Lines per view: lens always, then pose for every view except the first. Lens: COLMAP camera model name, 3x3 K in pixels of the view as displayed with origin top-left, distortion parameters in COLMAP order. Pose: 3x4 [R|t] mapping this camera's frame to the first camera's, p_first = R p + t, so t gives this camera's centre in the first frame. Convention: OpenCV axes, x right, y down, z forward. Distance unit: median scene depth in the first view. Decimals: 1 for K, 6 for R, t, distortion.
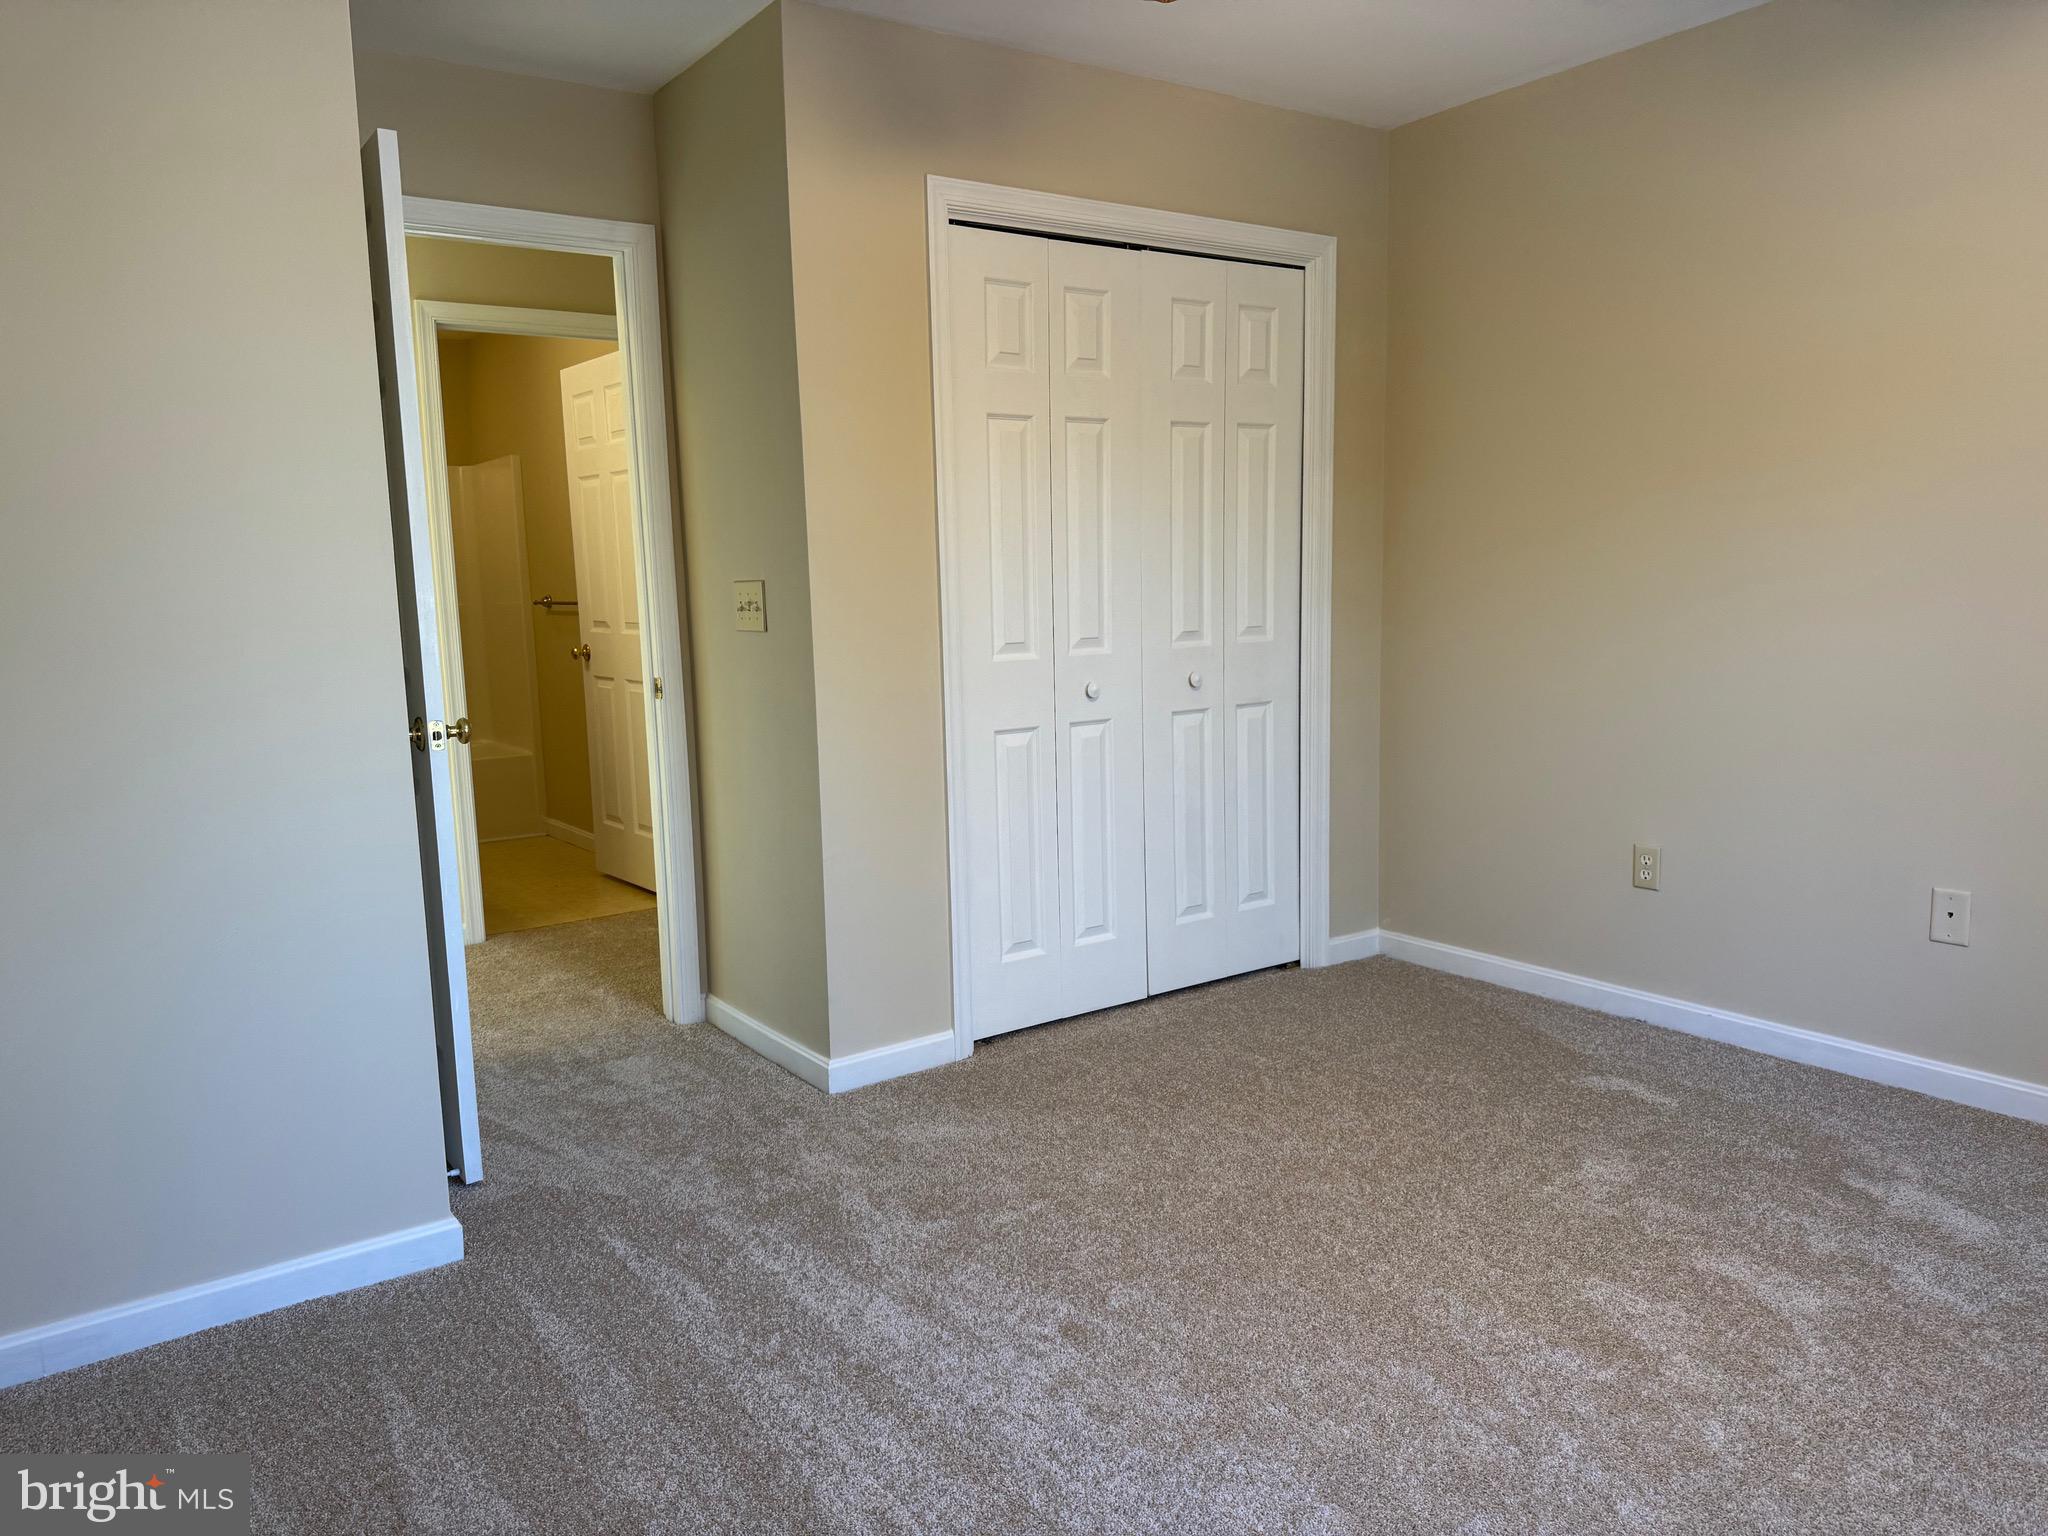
lens RADIAL K [[1432.7, 0, 1034.7], [0, 1432.7, 773.0], [0, 0, 1]] dist [0.020851, -0.035303]
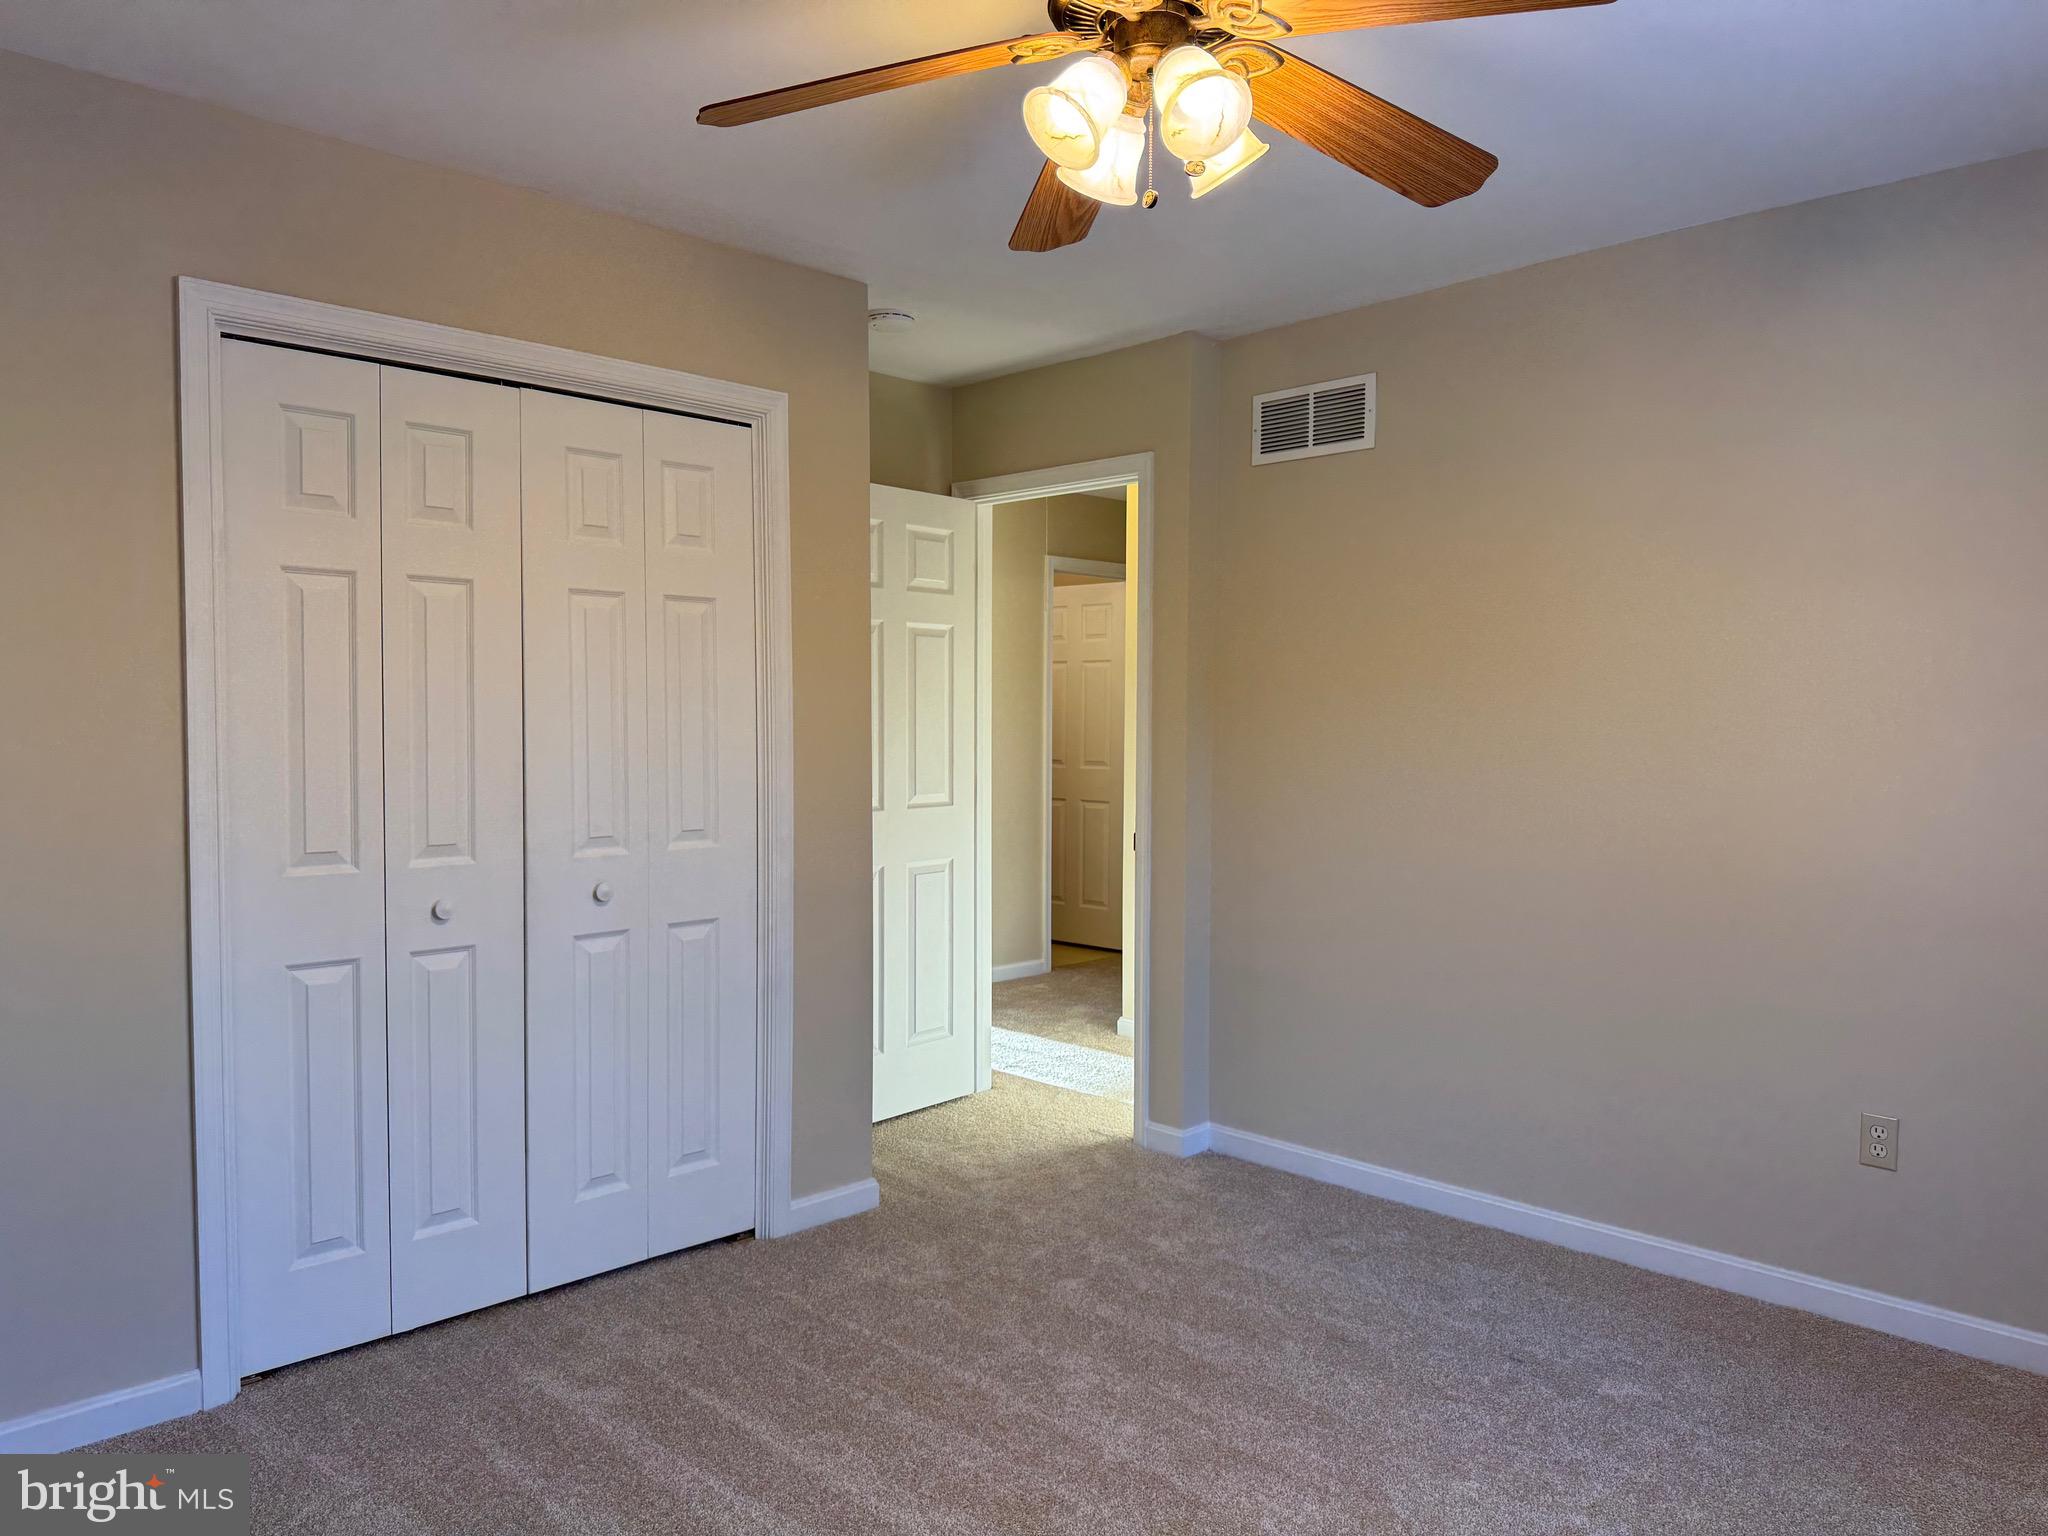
lens RADIAL K [[1432.7, 0, 1014.5], [0, 1432.7, 768.8], [0, 0, 1]] dist [0.020851, -0.035303]
pose [[0.987178, 0.008434, 0.159398, 0.197453], [0.012531, 0.991426, -0.130065, -0.023274], [-0.159128, 0.130394, 0.978609, 0.129266]]
